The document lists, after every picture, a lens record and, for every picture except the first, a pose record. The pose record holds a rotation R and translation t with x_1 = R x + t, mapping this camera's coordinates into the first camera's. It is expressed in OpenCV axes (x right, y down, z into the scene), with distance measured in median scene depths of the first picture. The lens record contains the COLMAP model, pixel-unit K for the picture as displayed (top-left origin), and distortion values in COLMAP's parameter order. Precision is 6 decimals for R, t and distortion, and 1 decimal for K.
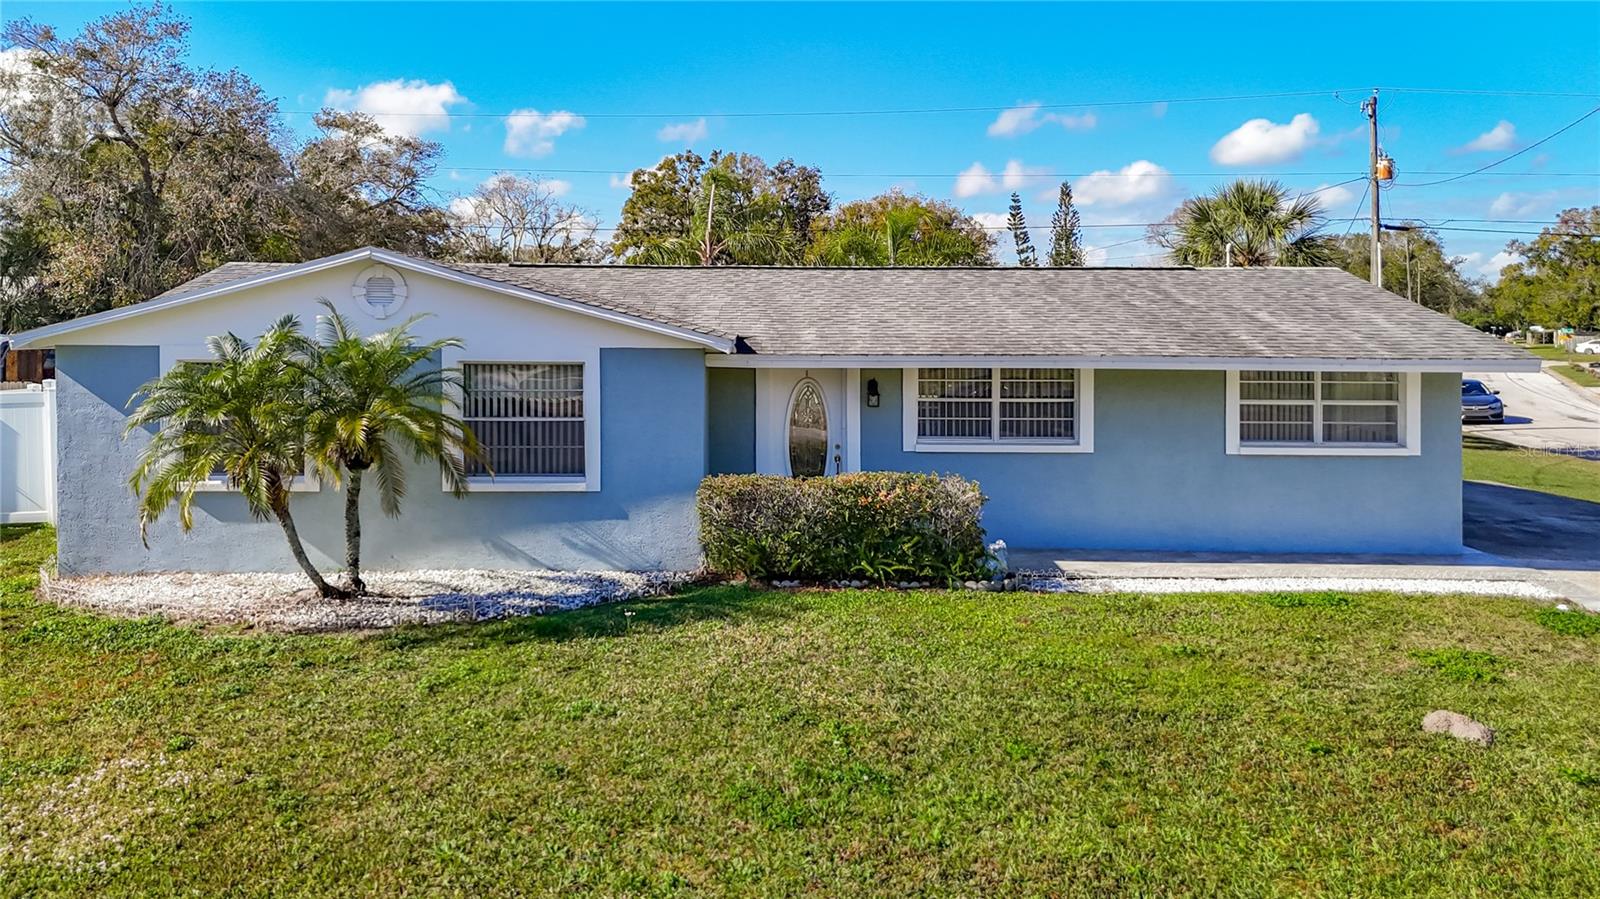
lens RADIAL K [[1207.6, 0, 745.1], [0, 1207.6, 332.2], [0, 0, 1]] dist [0.029145, -0.003290]
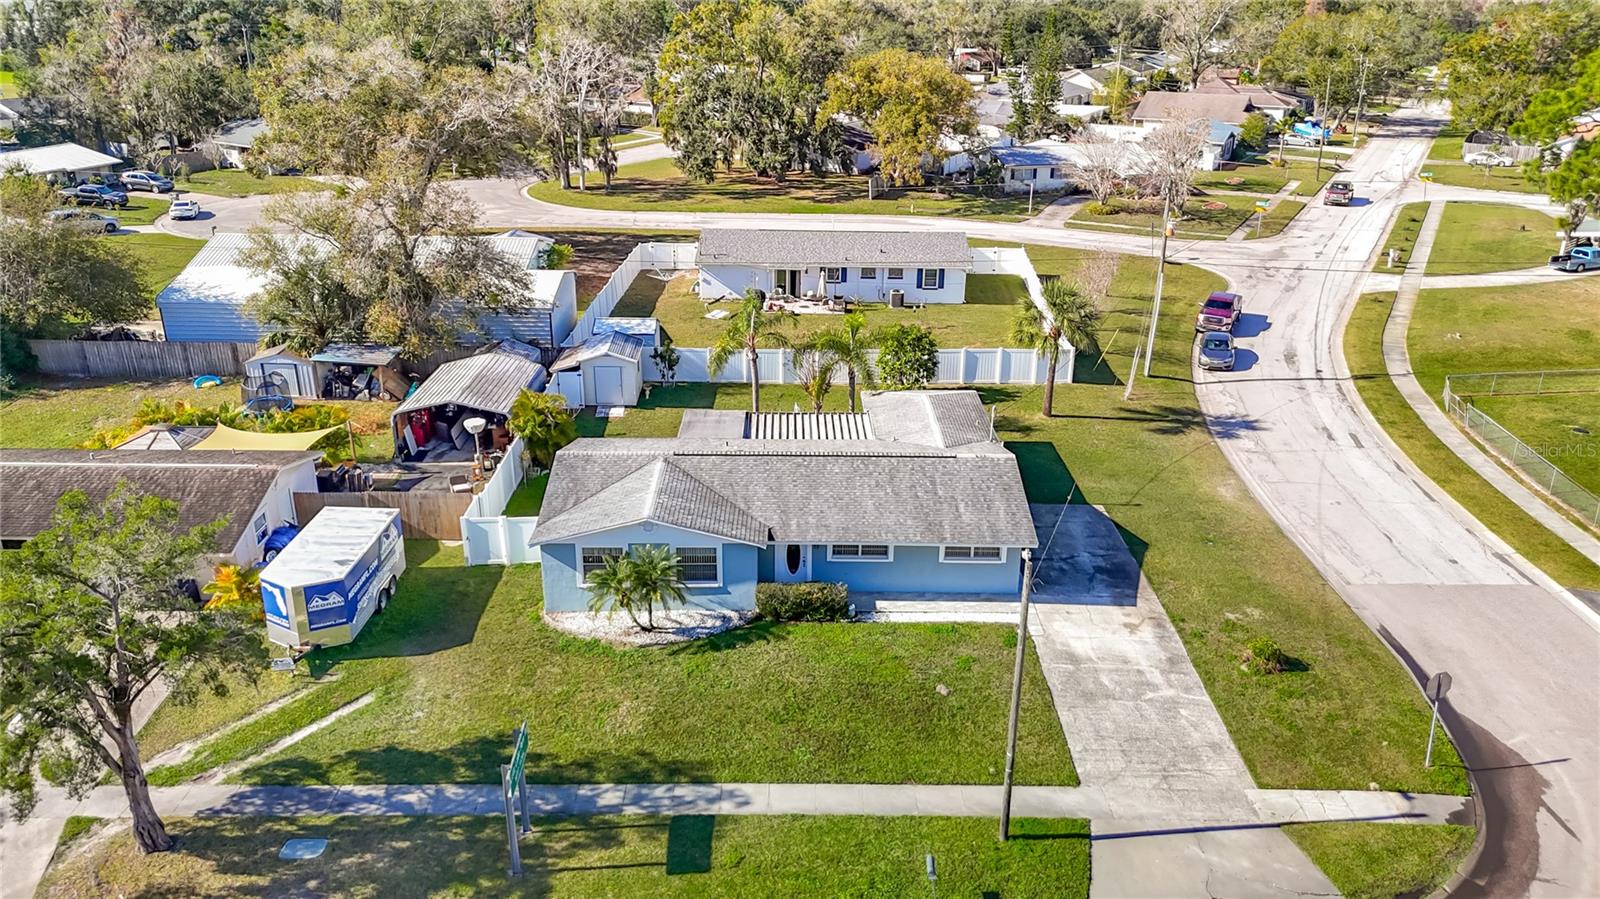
lens RADIAL K [[1167.7, 0, 800.0], [0, 1167.7, 449.5], [0, 0, 1]] dist [0.100982, -0.120877]
pose [[0.999758, -0.001116, 0.021980, 0.008443], [-0.006932, 0.931909, 0.362625, -1.241184], [-0.020888, -0.362690, 0.931676, -1.589739]]
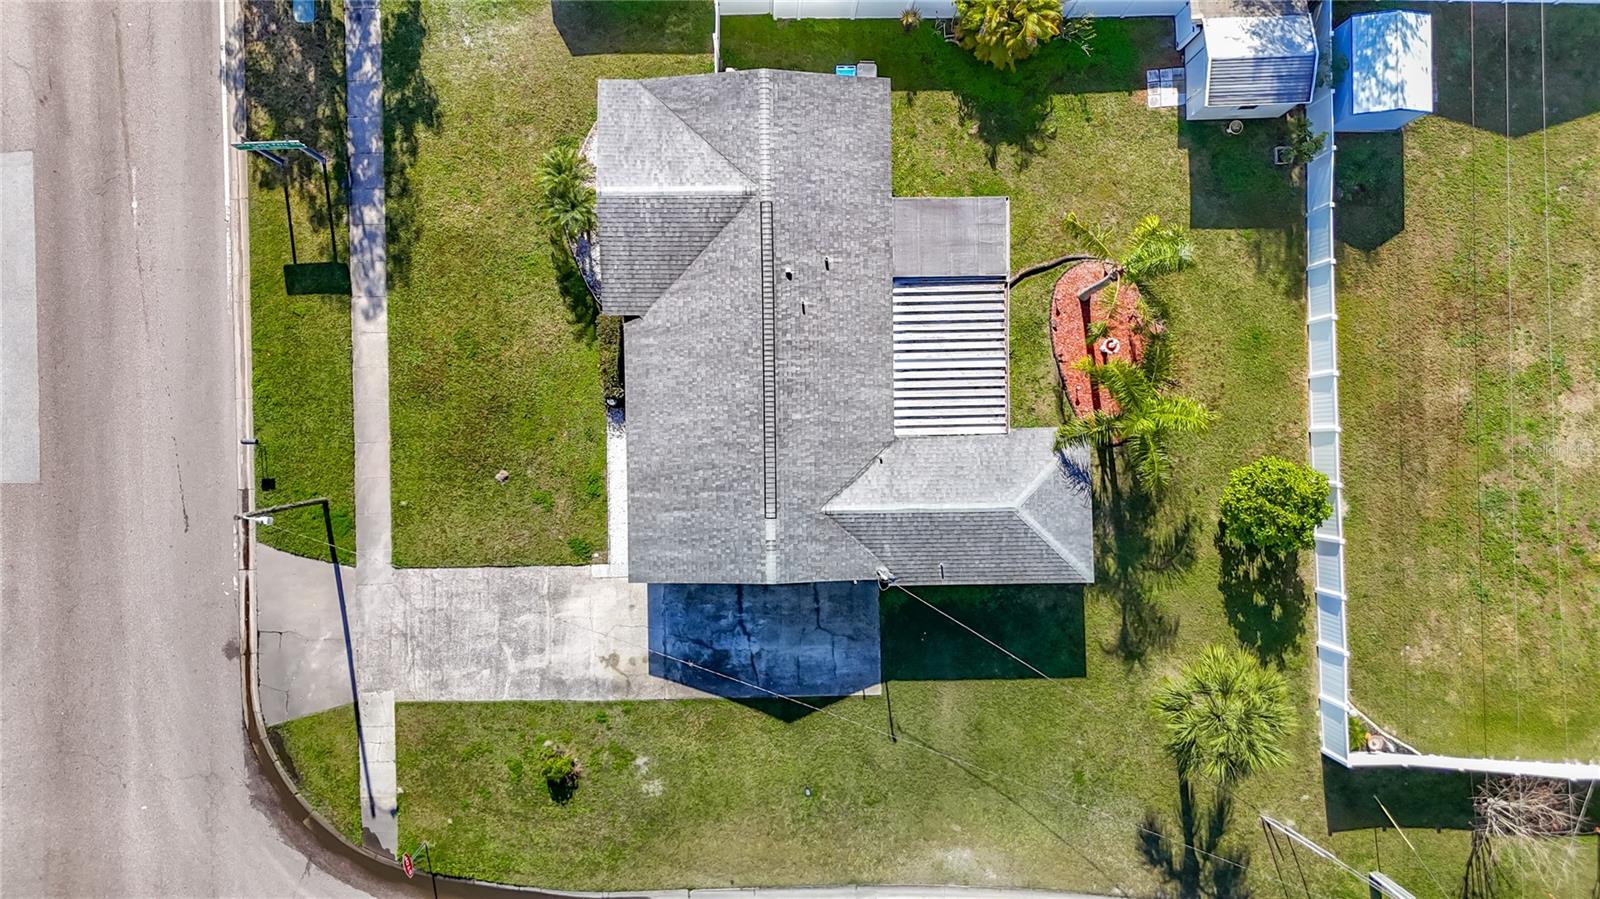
lens RADIAL K [[1167.7, 0, 800.0], [0, 1167.7, 449.5], [0, 0, 1]] dist [0.100982, -0.120877]
pose [[0.031782, 0.999473, 0.006628, 0.320226], [-0.024757, -0.005843, 0.999676, -2.918660], [0.999188, -0.031936, 0.024558, 1.376221]]
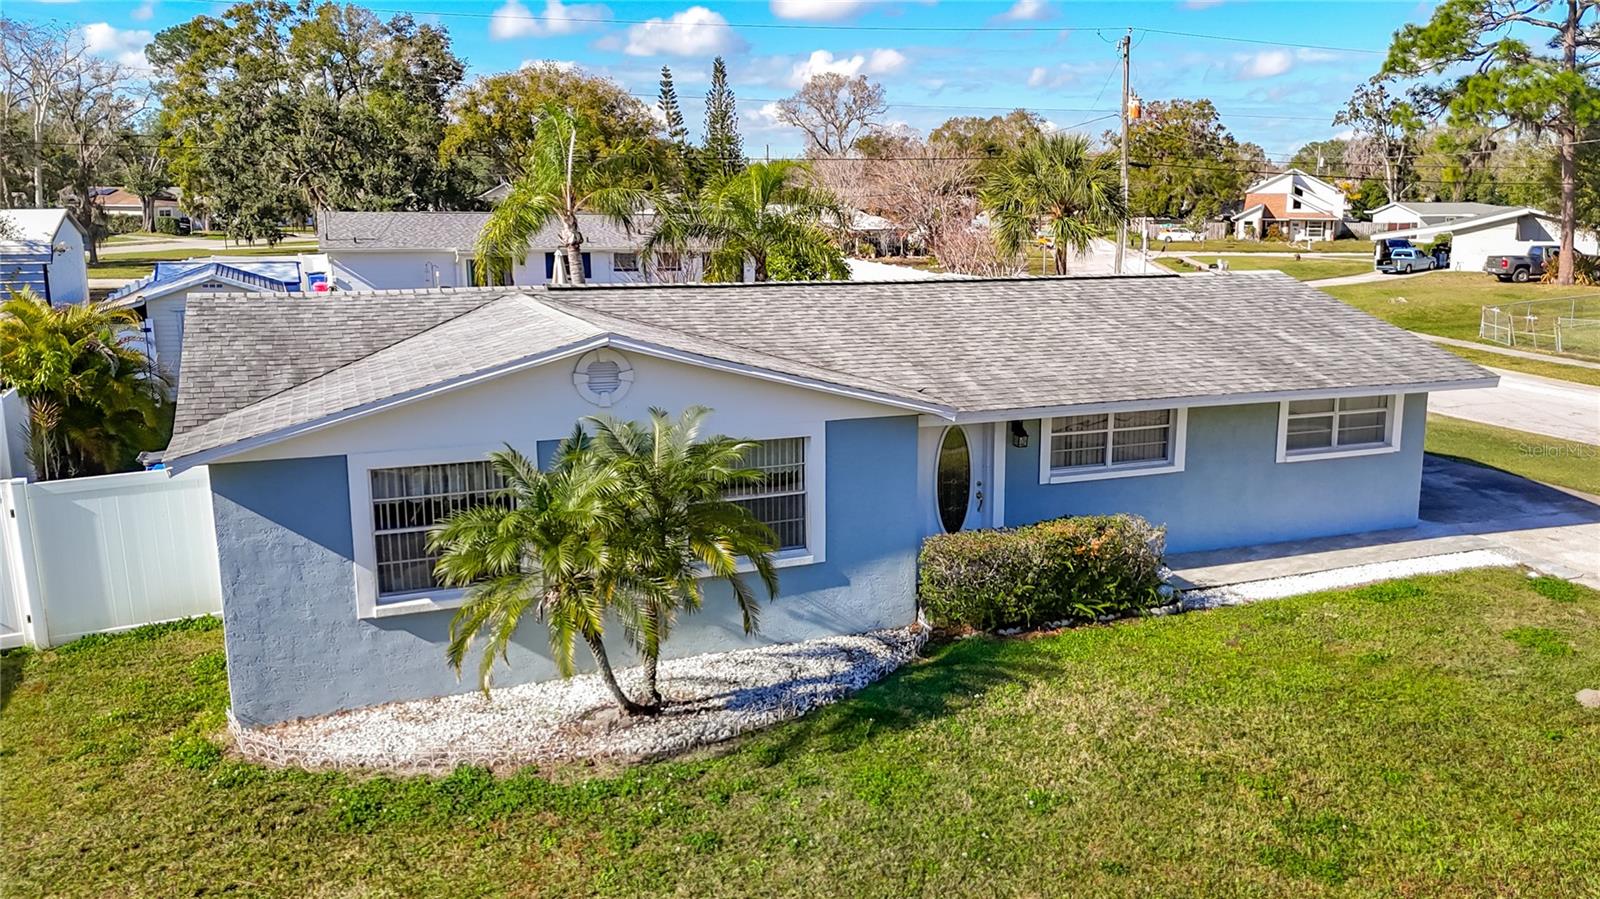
lens RADIAL K [[1315.6, 0, 887.4], [0, 1315.6, 452.8], [0, 0, 1]] dist [0.058537, -0.061433]
pose [[0.906384, -0.078011, 0.415189, -0.519410], [-0.001697, 0.982122, 0.188236, -0.163609], [-0.422451, -0.171319, 0.890048, 0.017956]]
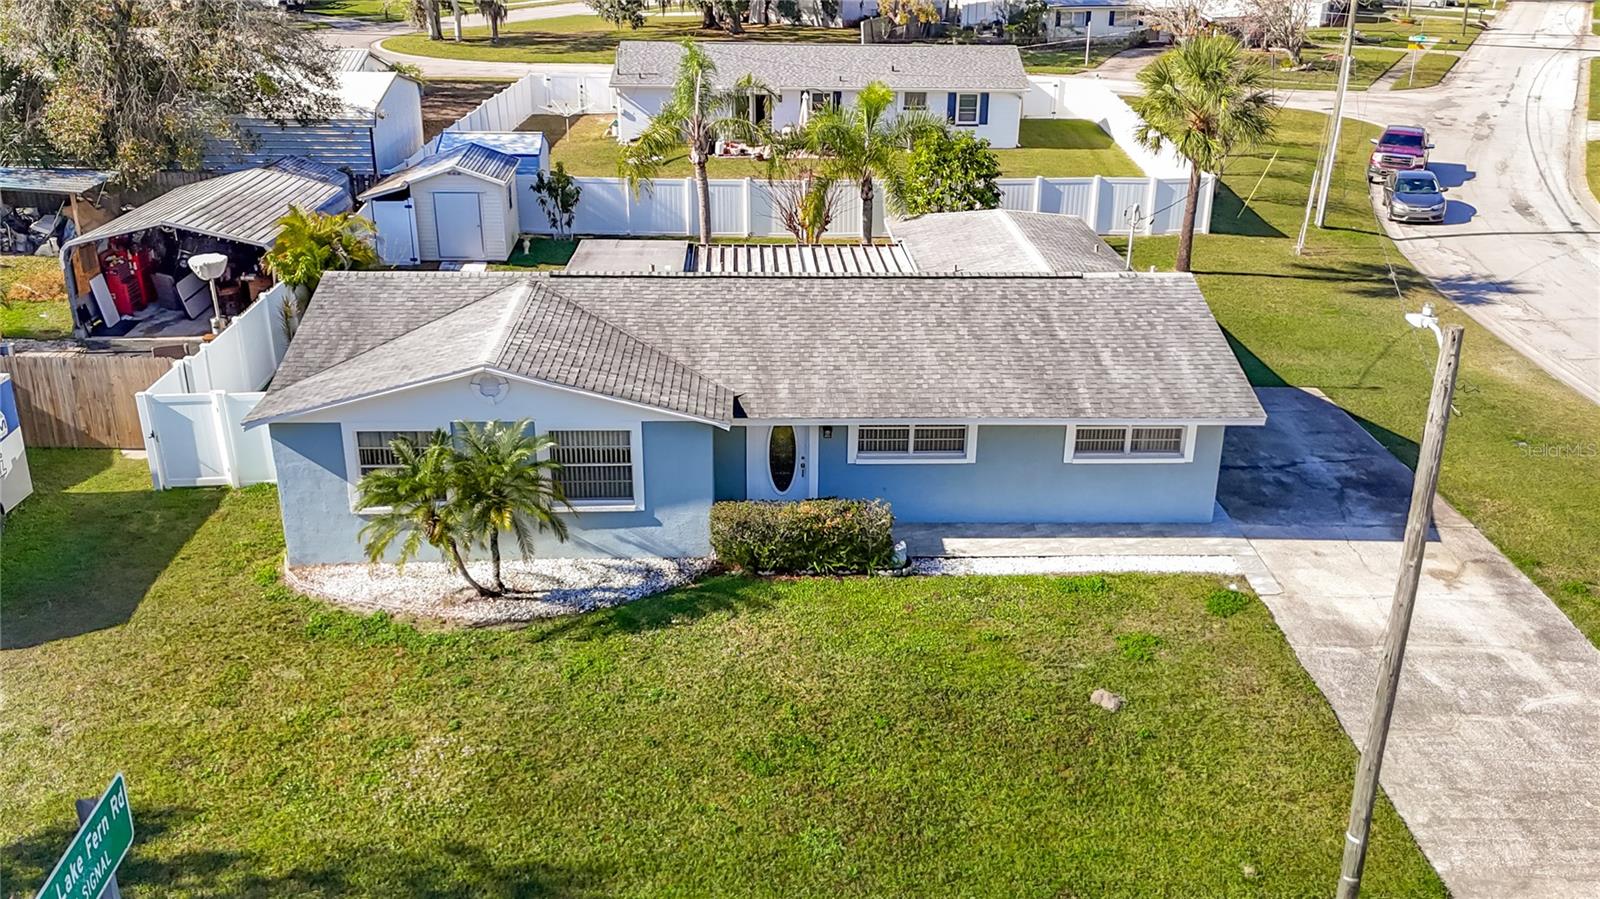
lens RADIAL K [[1401.6, 0, 805.7], [0, 1401.6, 487.9], [0, 0, 1]] dist [0.090217, -0.137636]
pose [[0.998459, -0.013313, 0.053874, -0.012383], [-0.008459, 0.922943, 0.384845, -0.572558], [-0.054846, -0.384707, 0.921408, -0.622365]]
